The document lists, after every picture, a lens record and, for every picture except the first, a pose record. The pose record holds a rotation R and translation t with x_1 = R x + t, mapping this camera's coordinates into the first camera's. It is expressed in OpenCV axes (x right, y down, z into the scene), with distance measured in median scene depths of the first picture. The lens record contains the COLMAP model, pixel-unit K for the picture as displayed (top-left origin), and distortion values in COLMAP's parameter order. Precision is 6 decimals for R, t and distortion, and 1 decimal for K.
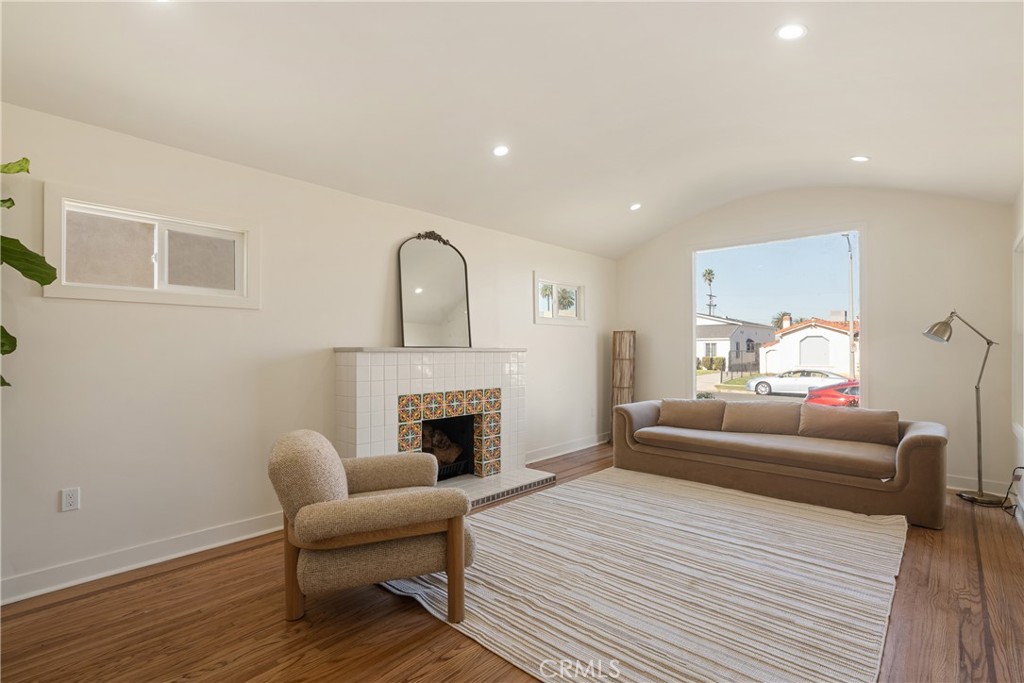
lens RADIAL K [[475.2, 0, 505.5], [0, 475.2, 342.2], [0, 0, 1]] dist [-0.002882, 0.001978]
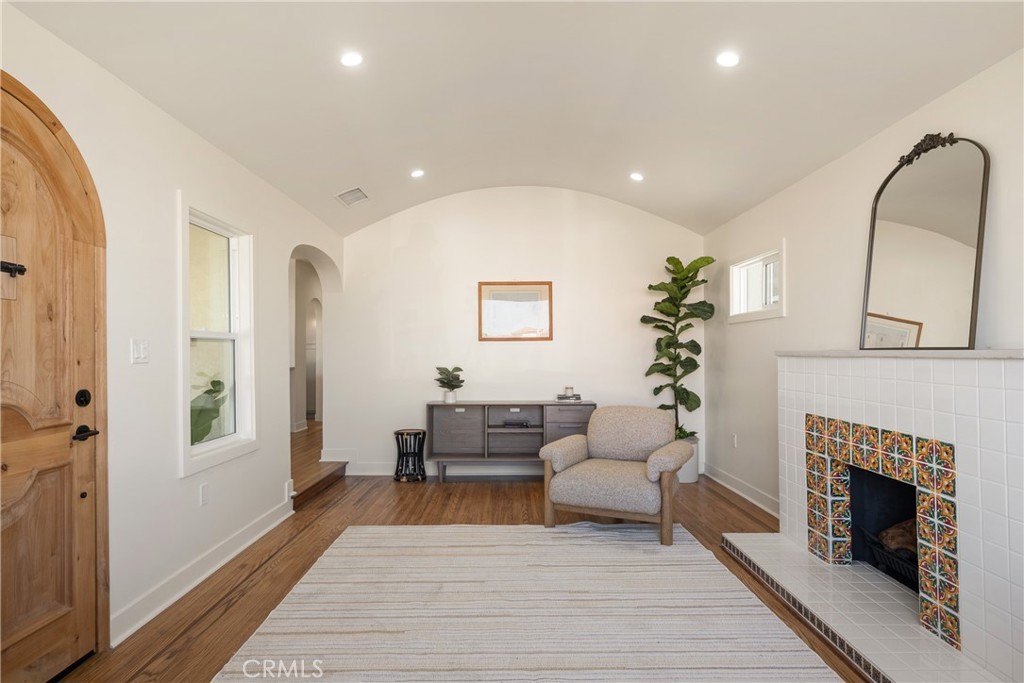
lens RADIAL K [[582.8, 0, 510.5], [0, 582.8, 344.4], [0, 0, 1]] dist [0.010891, -0.000022]
pose [[-0.727392, -0.007054, -0.686185, 0.658120], [0.017355, 0.999438, -0.028671, 0.016836], [0.686002, -0.032764, -0.726861, 1.161786]]
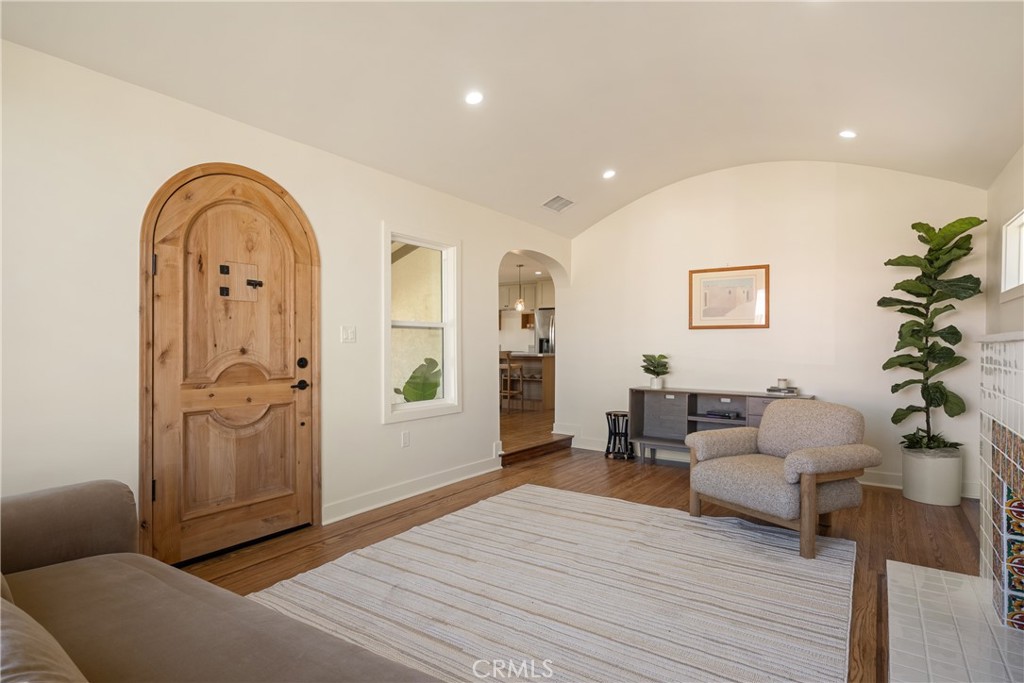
lens RADIAL K [[551.8, 0, 508.7], [0, 551.8, 347.8], [0, 0, 1]] dist [0.007563, 0.002567]
pose [[-0.989901, -0.006613, -0.141607, 0.385451], [-0.004501, 0.999874, -0.015229, 0.033186], [0.141690, -0.014438, -0.989806, 1.340496]]
